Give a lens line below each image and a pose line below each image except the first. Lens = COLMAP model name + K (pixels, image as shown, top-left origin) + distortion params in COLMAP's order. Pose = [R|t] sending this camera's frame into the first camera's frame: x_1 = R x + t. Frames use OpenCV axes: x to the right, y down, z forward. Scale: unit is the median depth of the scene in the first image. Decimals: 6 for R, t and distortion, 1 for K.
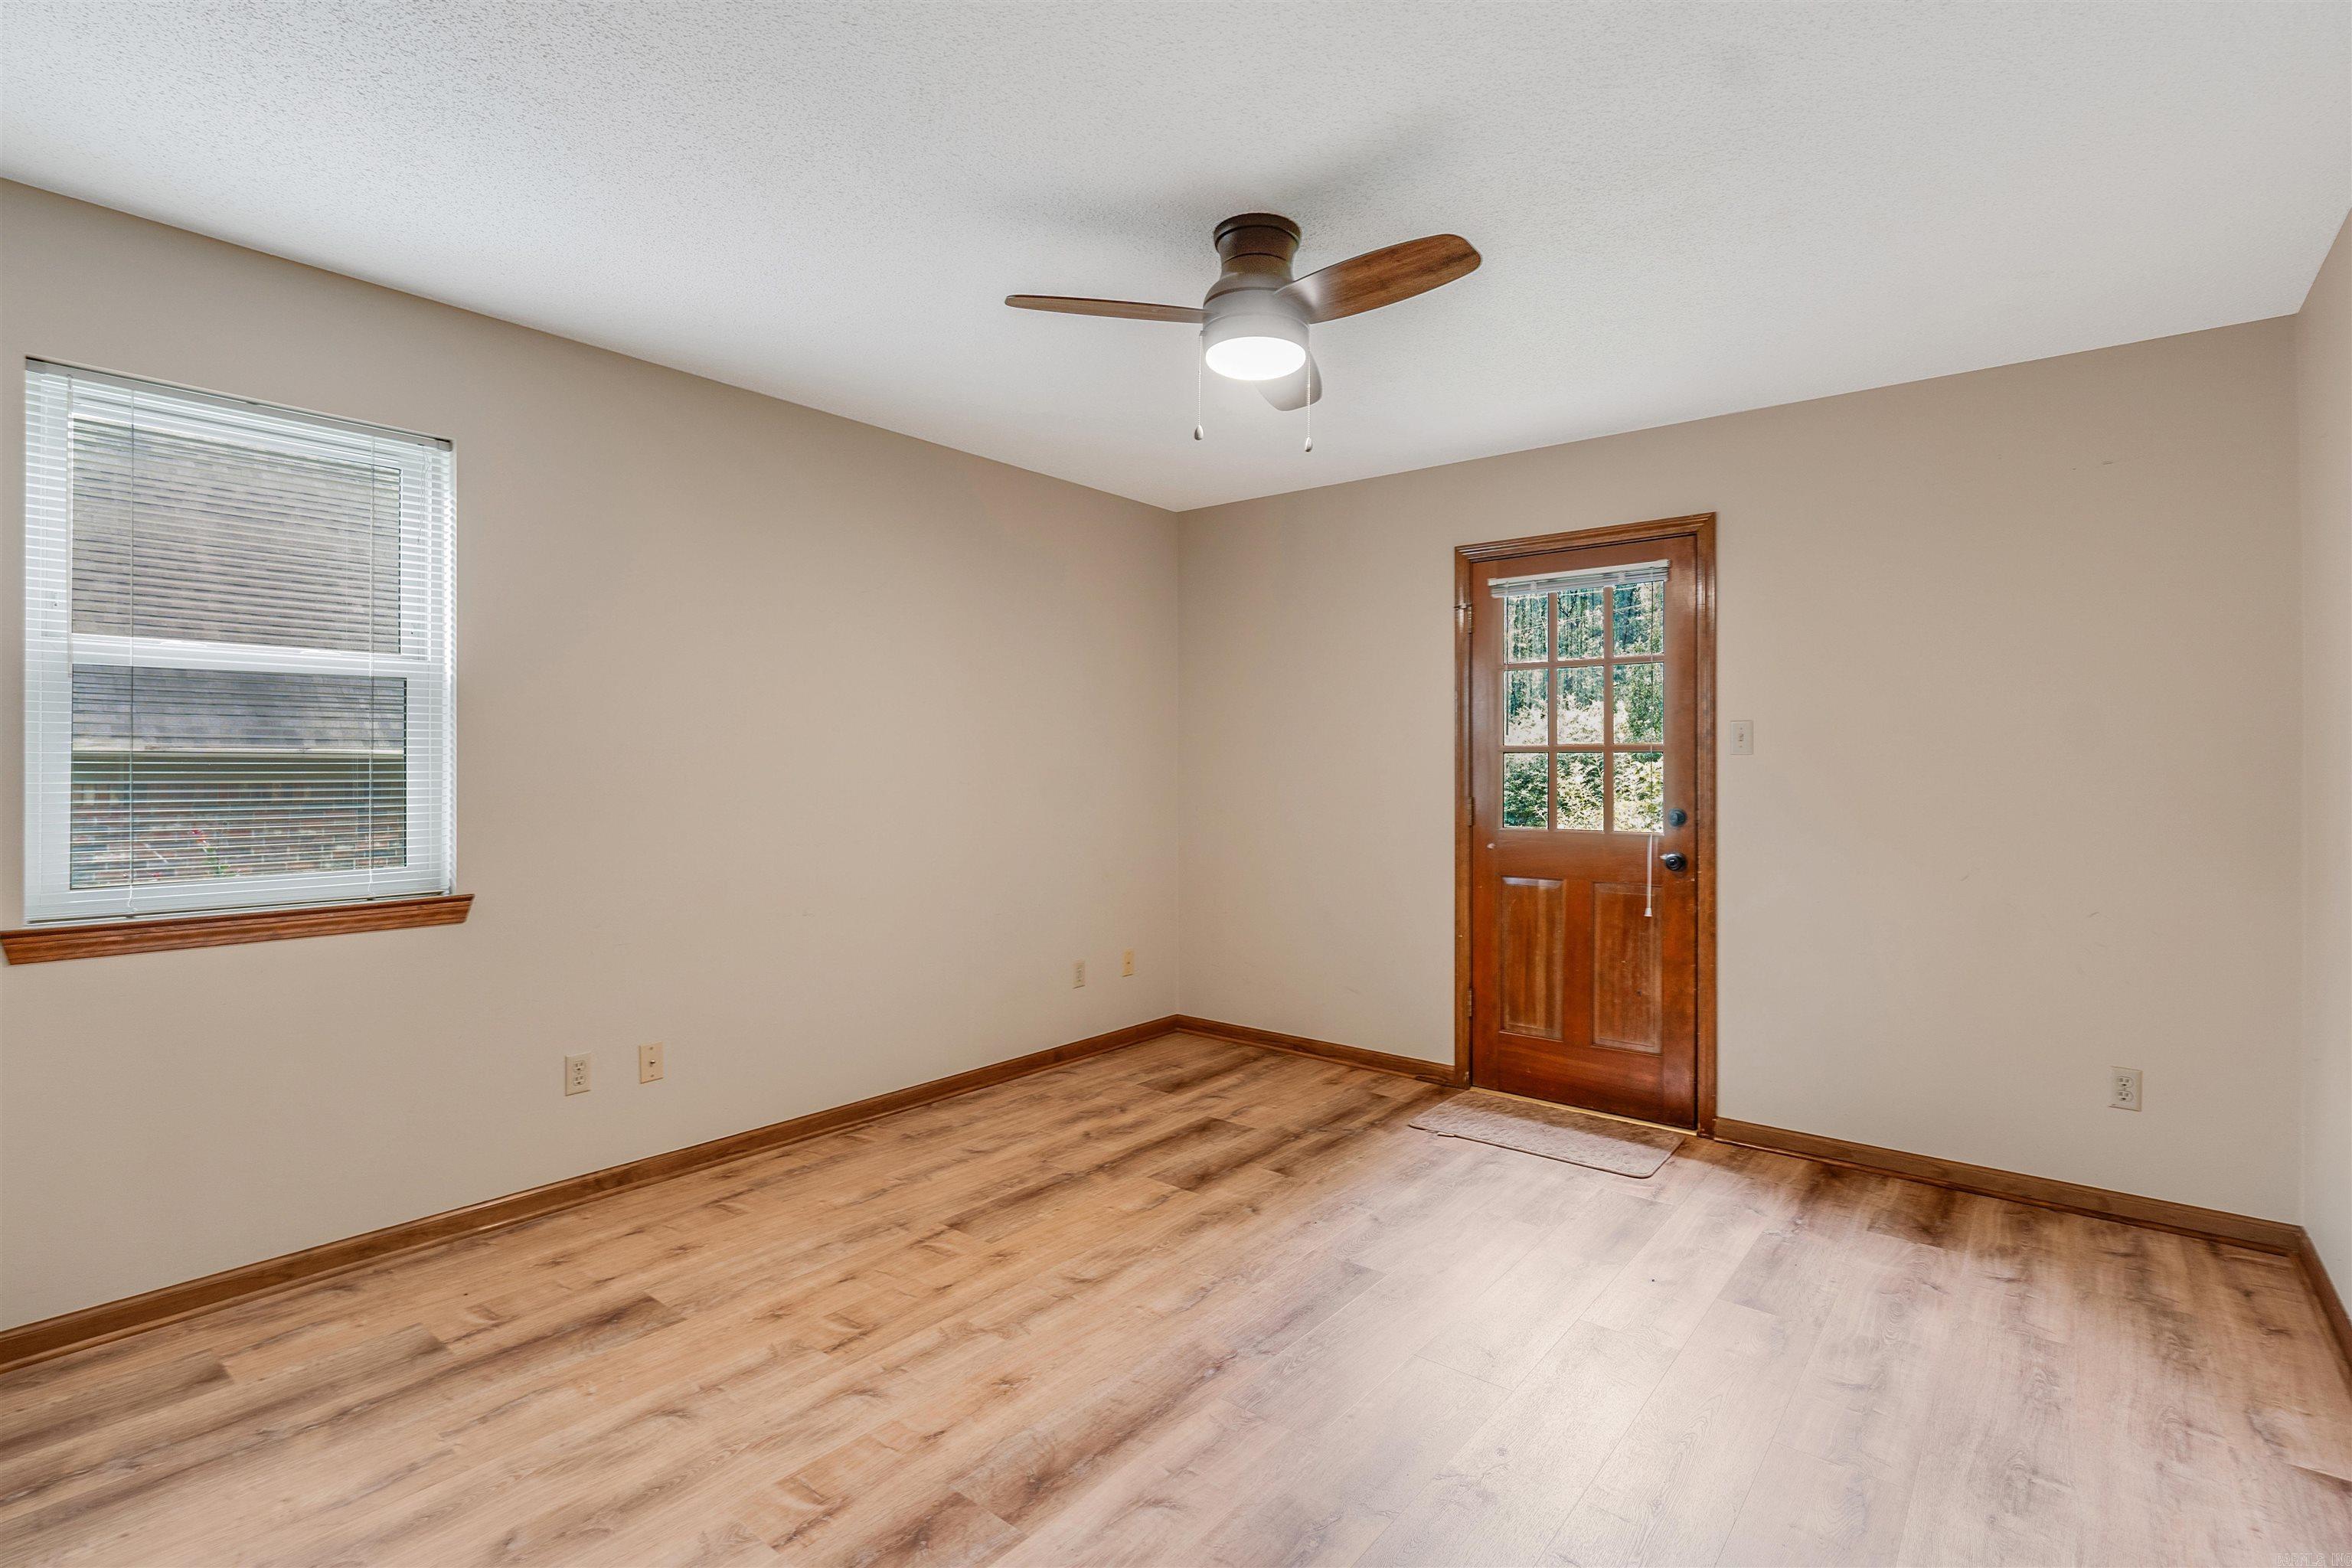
lens RADIAL K [[1110.5, 0, 1178.4], [0, 1110.5, 806.3], [0, 0, 1]] dist [-0.004093, -0.000253]
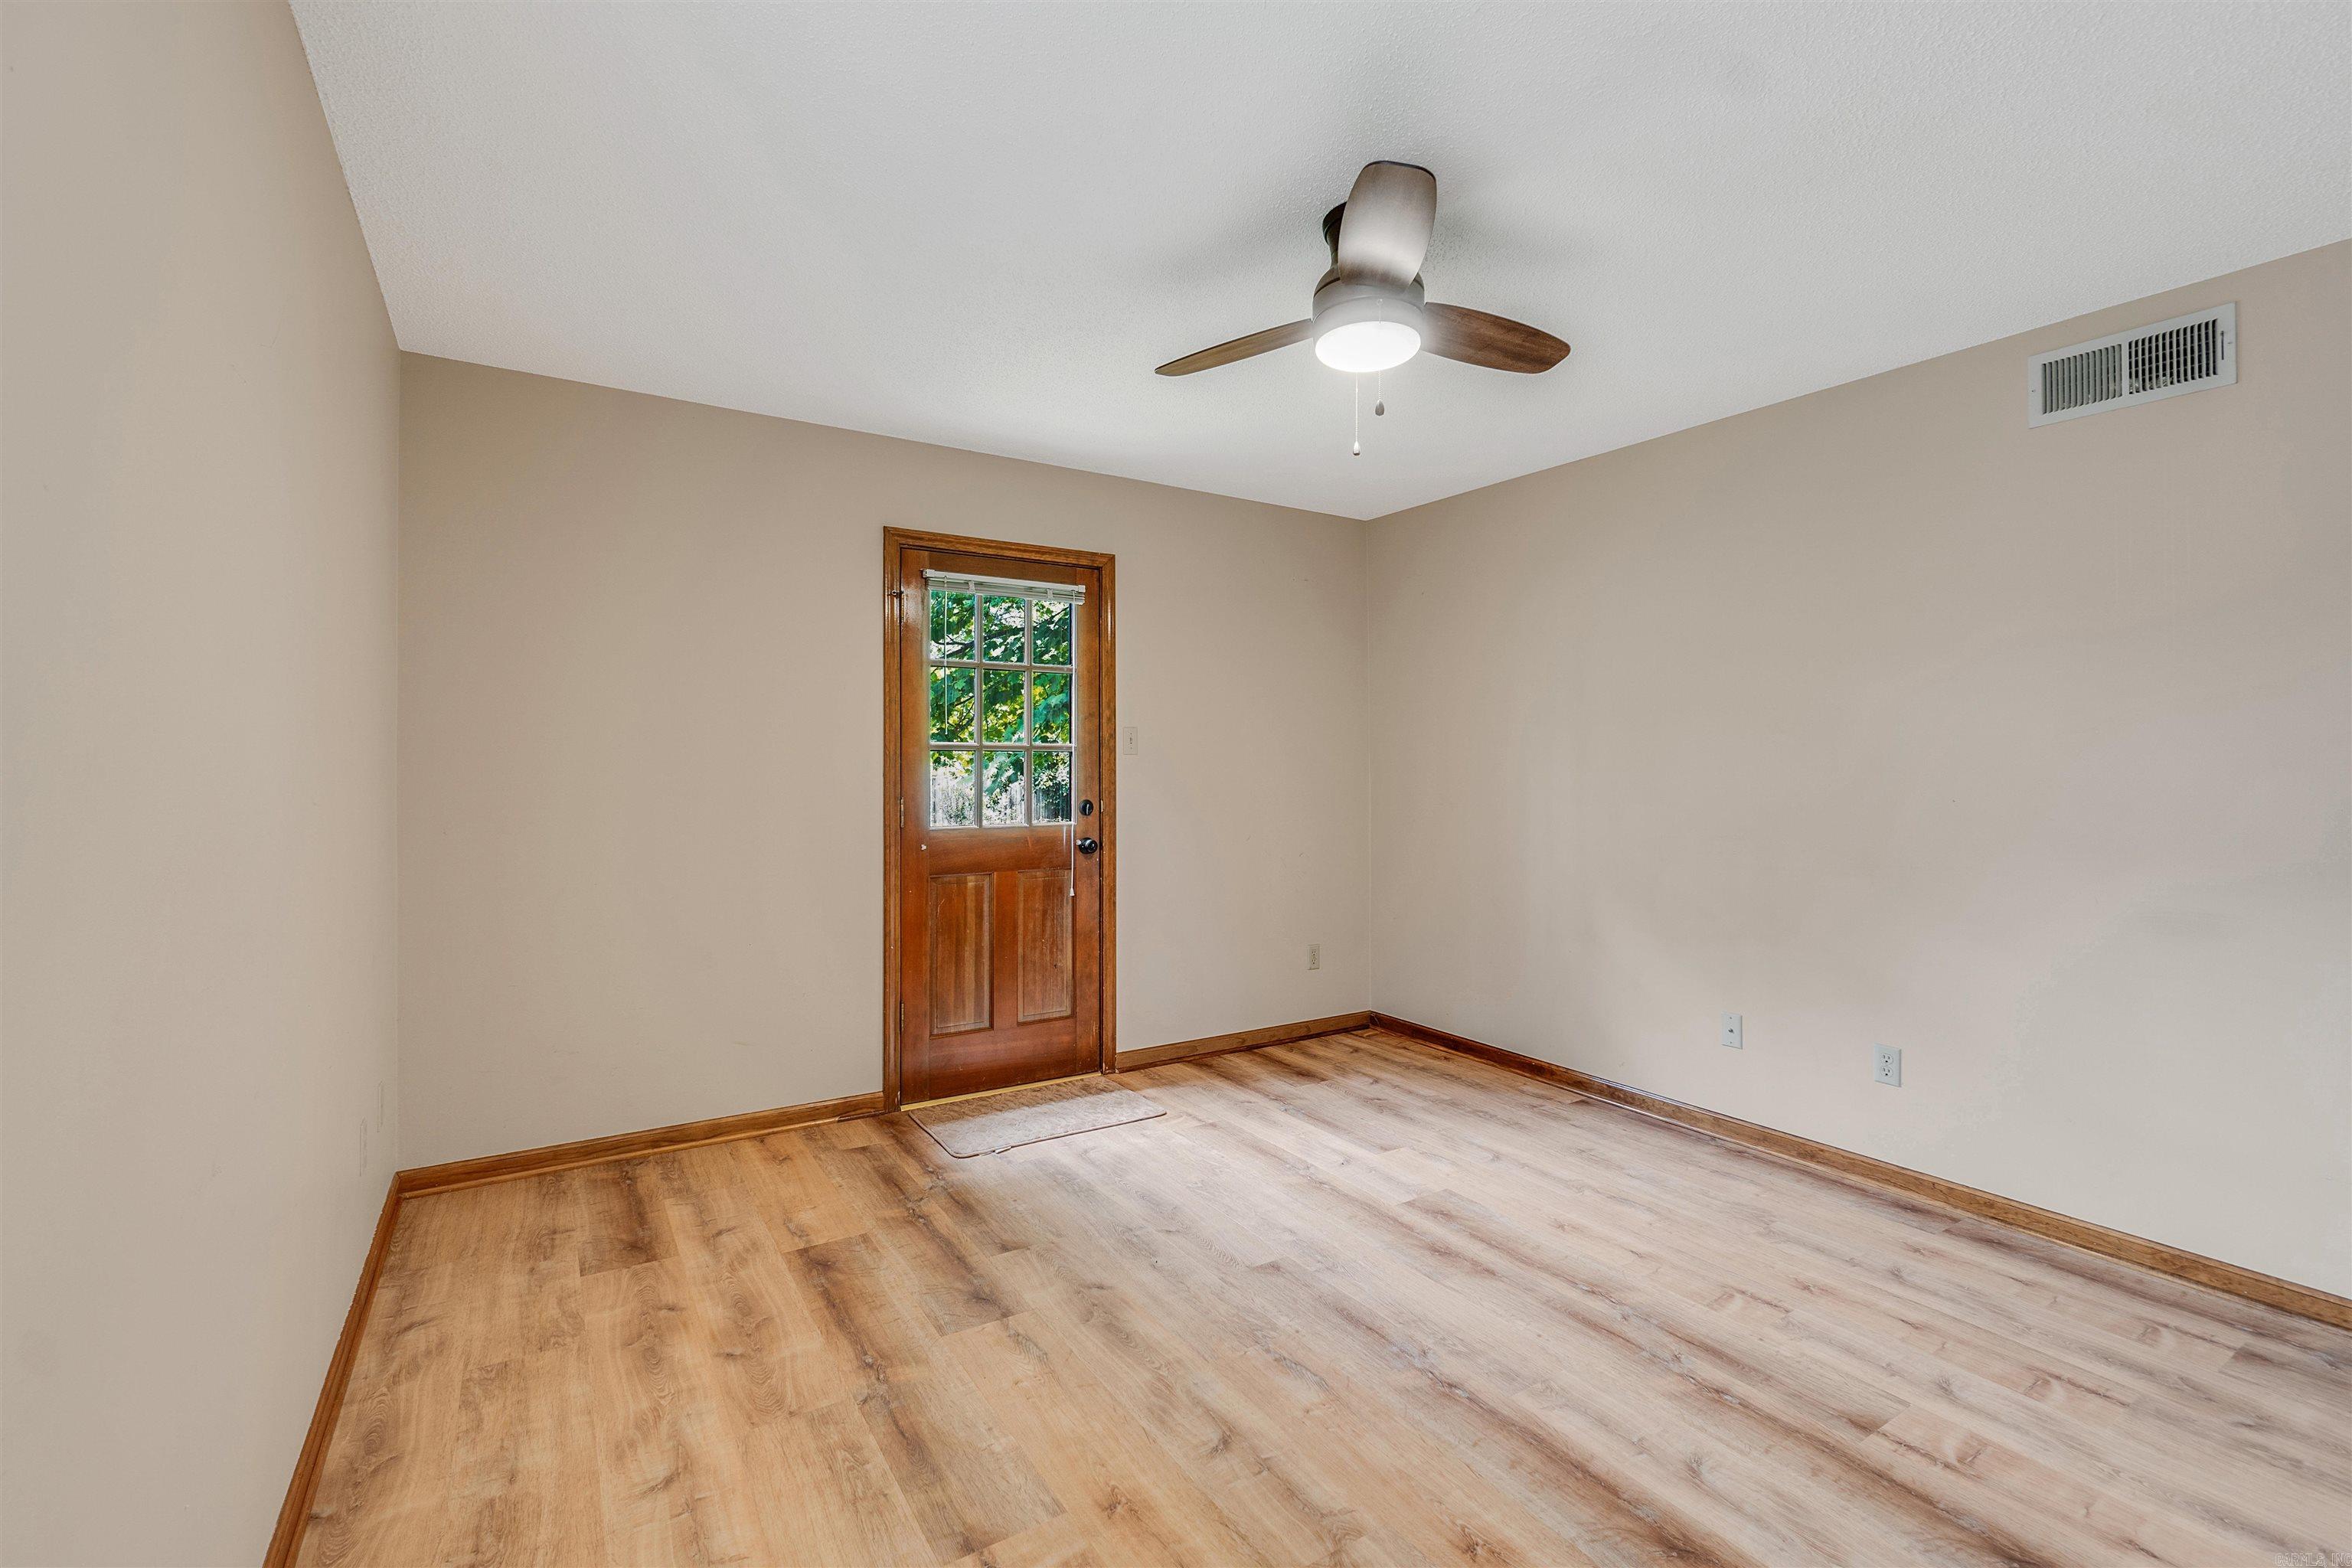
lens RADIAL K [[1019.5, 0, 1176.0], [0, 1019.5, 784.0], [0, 0, 1]] dist [-0.000547, 0.000150]
pose [[0.321806, -0.022782, 0.946532, -0.593504], [0.033768, 0.999351, 0.012572, -0.028065], [-0.946203, 0.027917, 0.322366, 0.625868]]
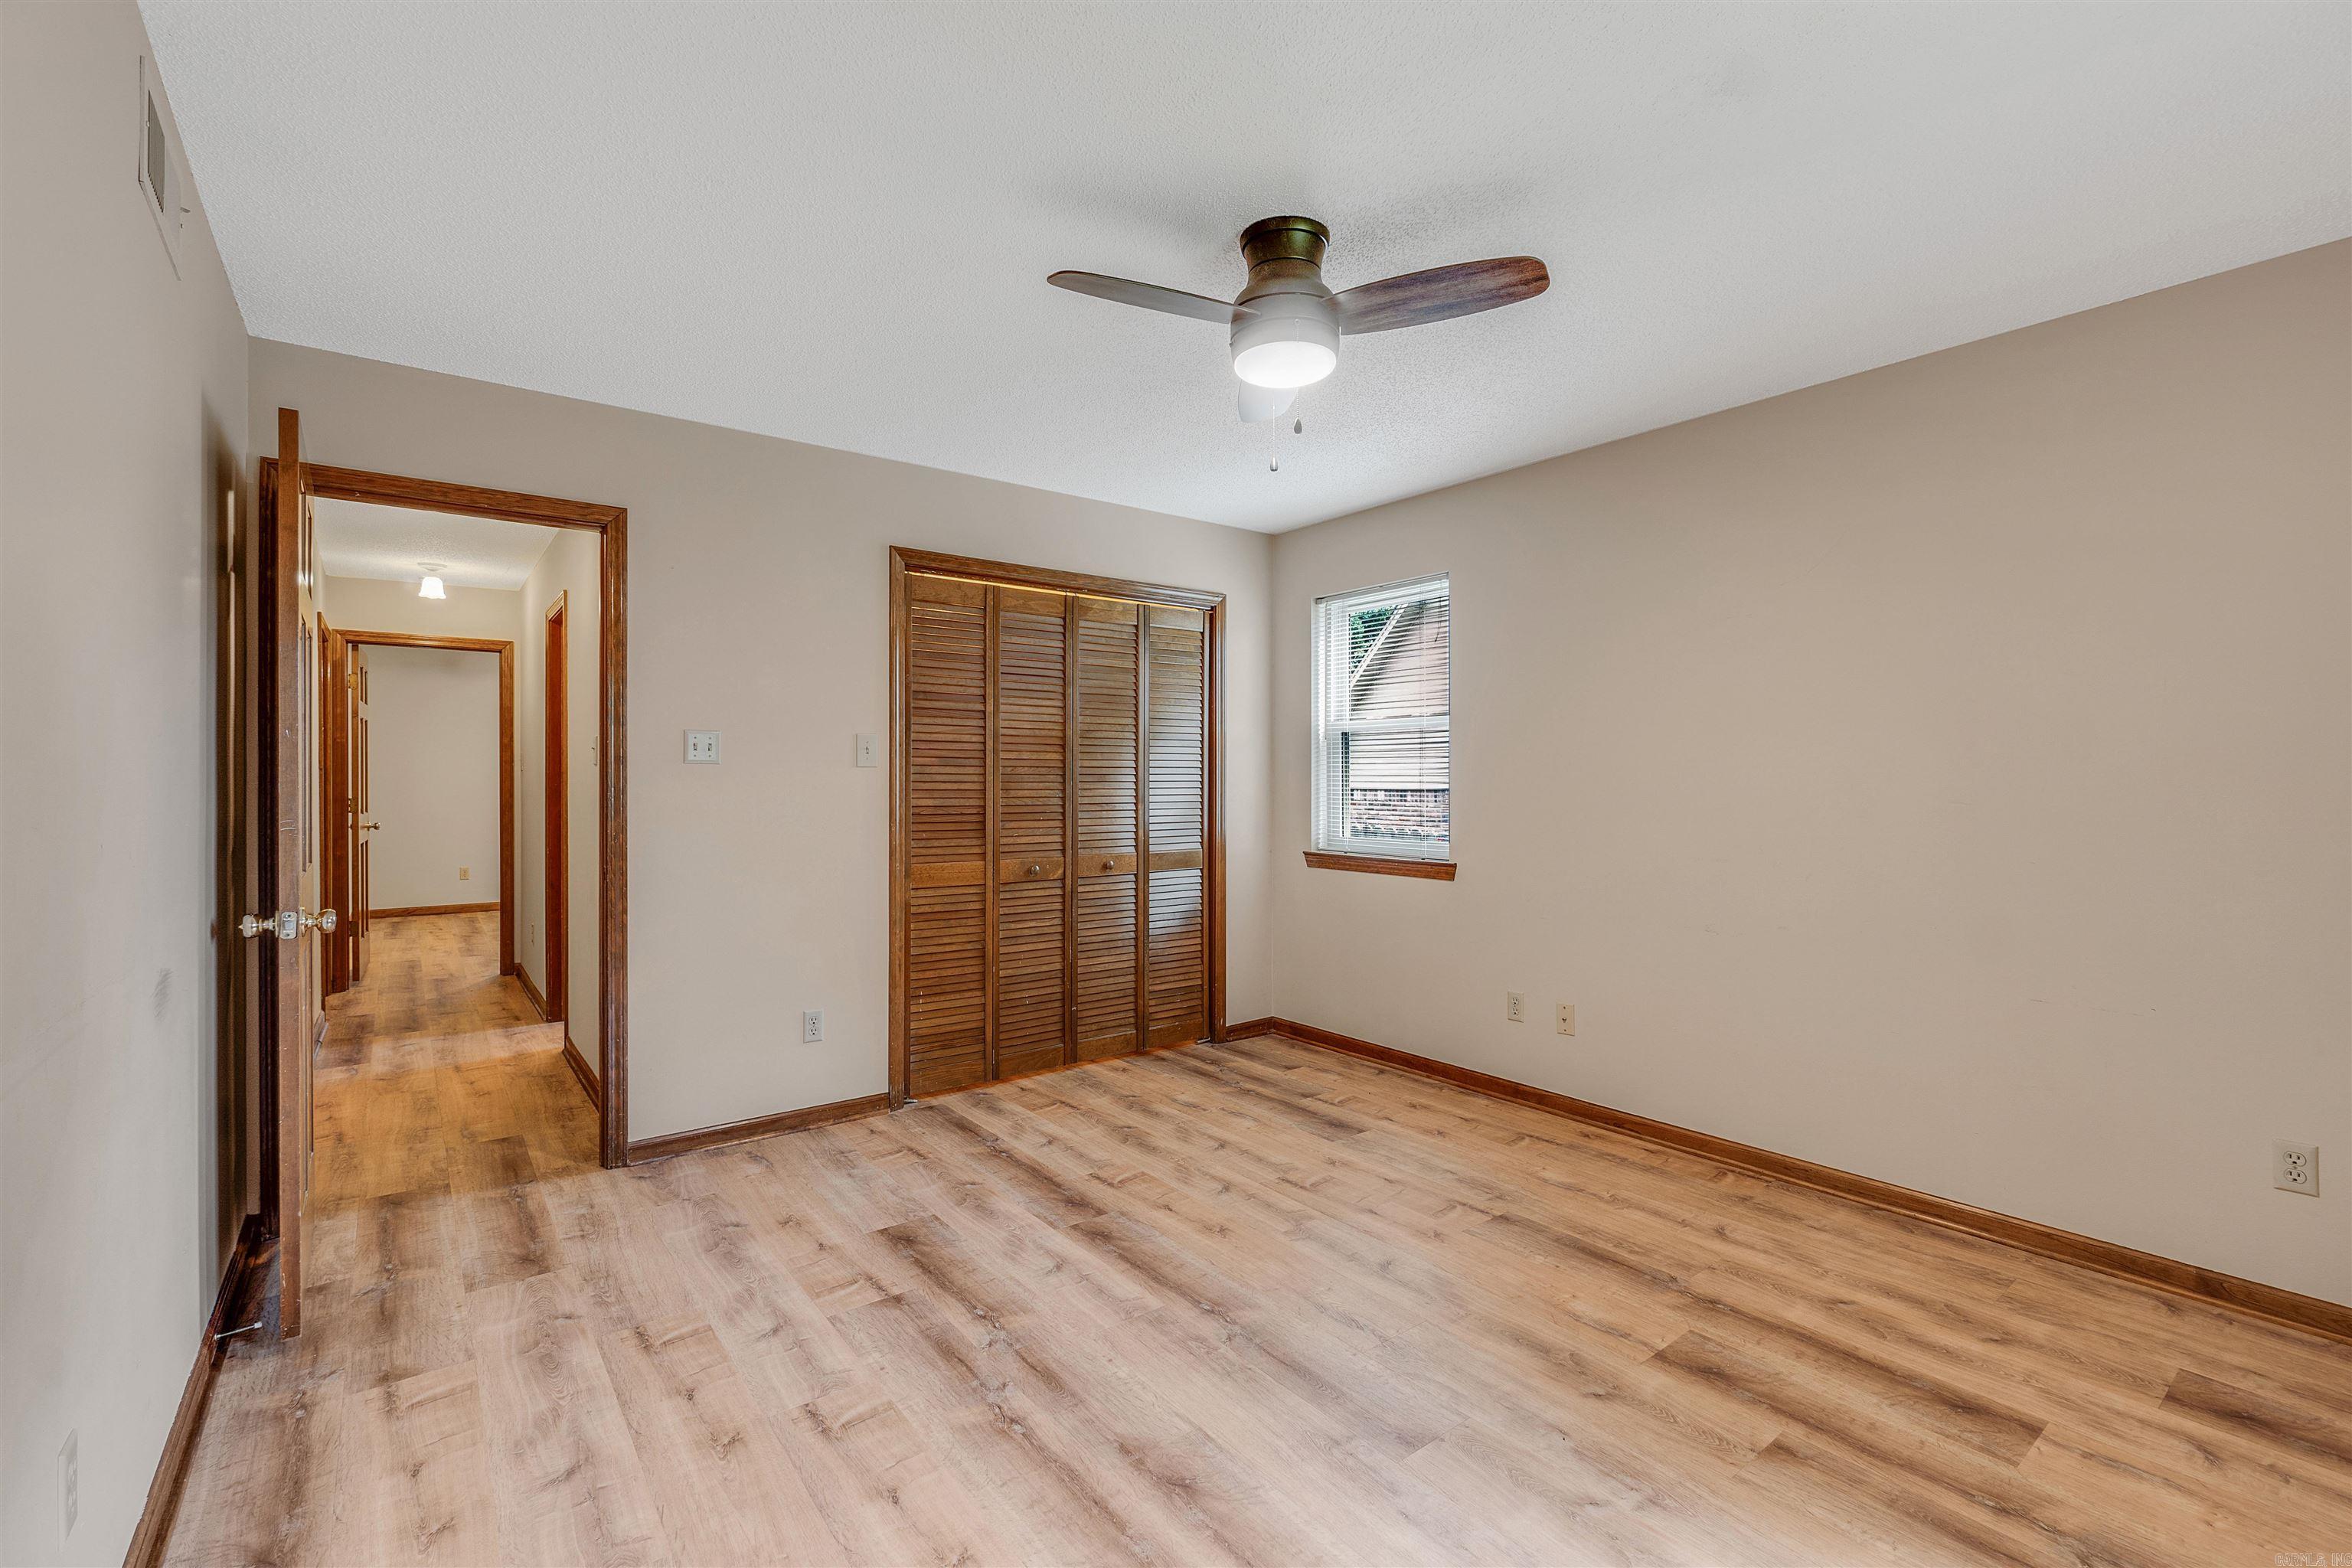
lens RADIAL K [[1019.5, 0, 1176.0], [0, 1019.5, 784.0], [0, 0, 1]] dist [-0.000547, 0.000150]
pose [[-0.233913, 0.000307, -0.972258, 0.711643], [-0.036143, 0.999306, 0.009011, -0.026133], [0.971586, 0.037248, -0.233739, 0.802925]]
